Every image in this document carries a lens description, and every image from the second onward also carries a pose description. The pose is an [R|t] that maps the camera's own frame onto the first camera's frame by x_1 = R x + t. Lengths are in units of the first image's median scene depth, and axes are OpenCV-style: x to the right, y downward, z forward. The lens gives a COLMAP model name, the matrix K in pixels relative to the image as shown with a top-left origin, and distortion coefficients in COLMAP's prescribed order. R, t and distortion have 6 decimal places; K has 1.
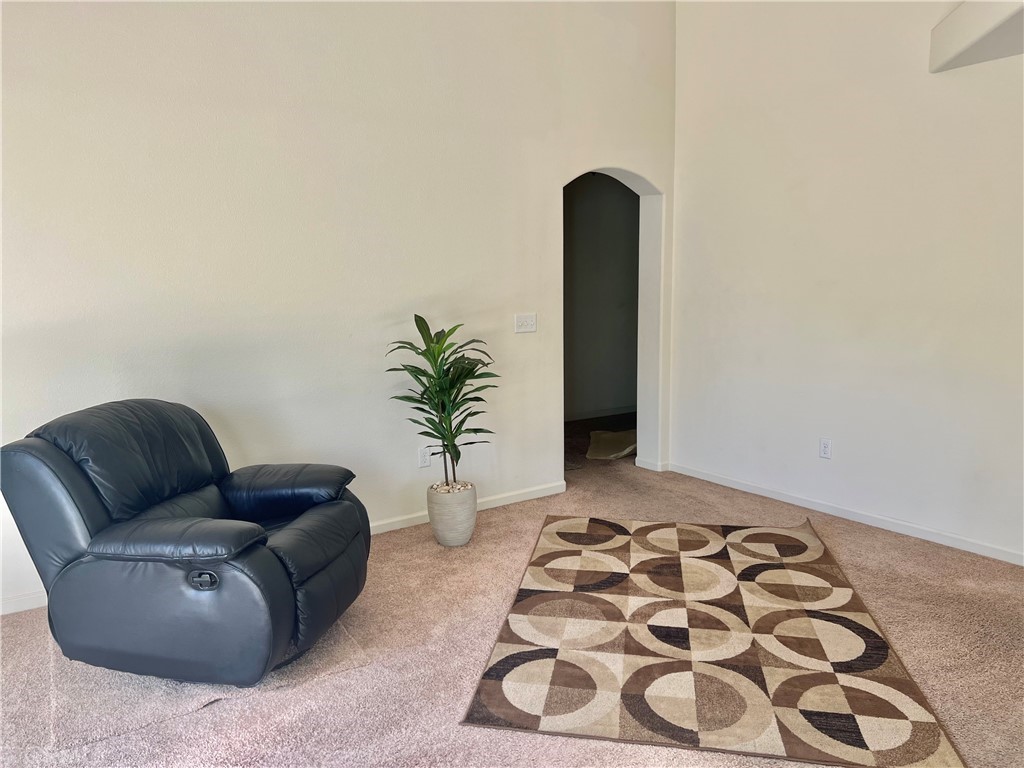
lens RADIAL K [[764.4, 0, 521.9], [0, 764.4, 391.0], [0, 0, 1]] dist [0.081438, -0.111884]
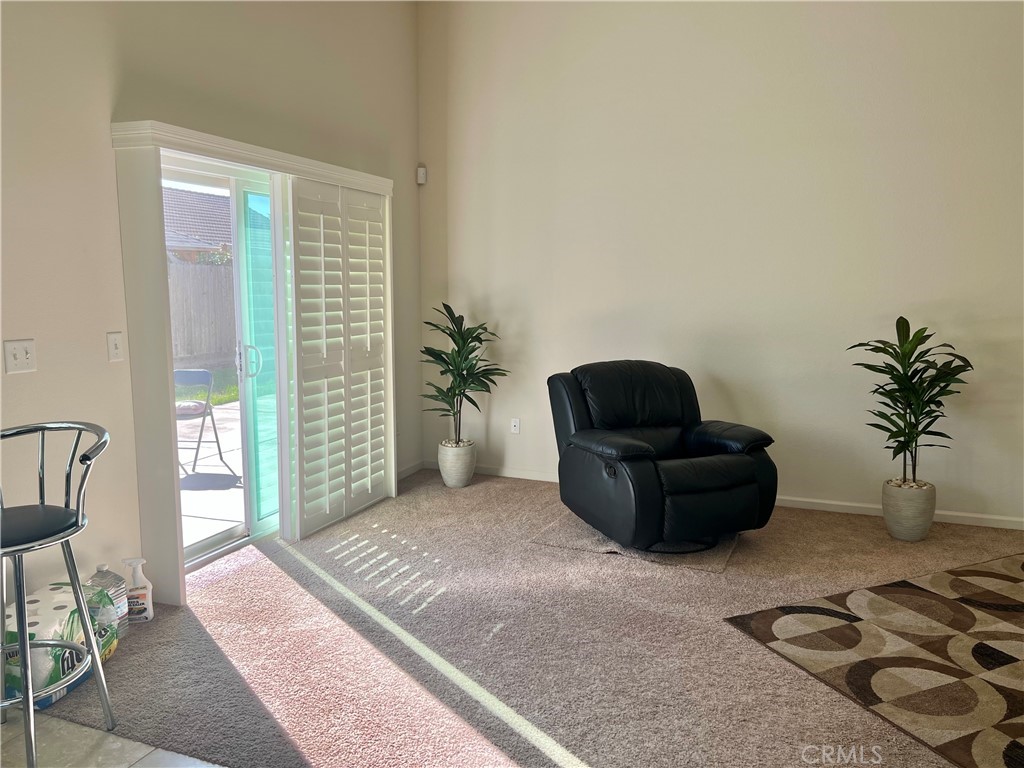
lens RADIAL K [[764.4, 0, 521.9], [0, 764.4, 391.0], [0, 0, 1]] dist [0.081438, -0.111884]
pose [[0.572216, 0.127980, -0.810055, 0.651949], [-0.133056, 0.989149, 0.062286, 0.007950], [0.809237, 0.072142, 0.583036, -0.065663]]
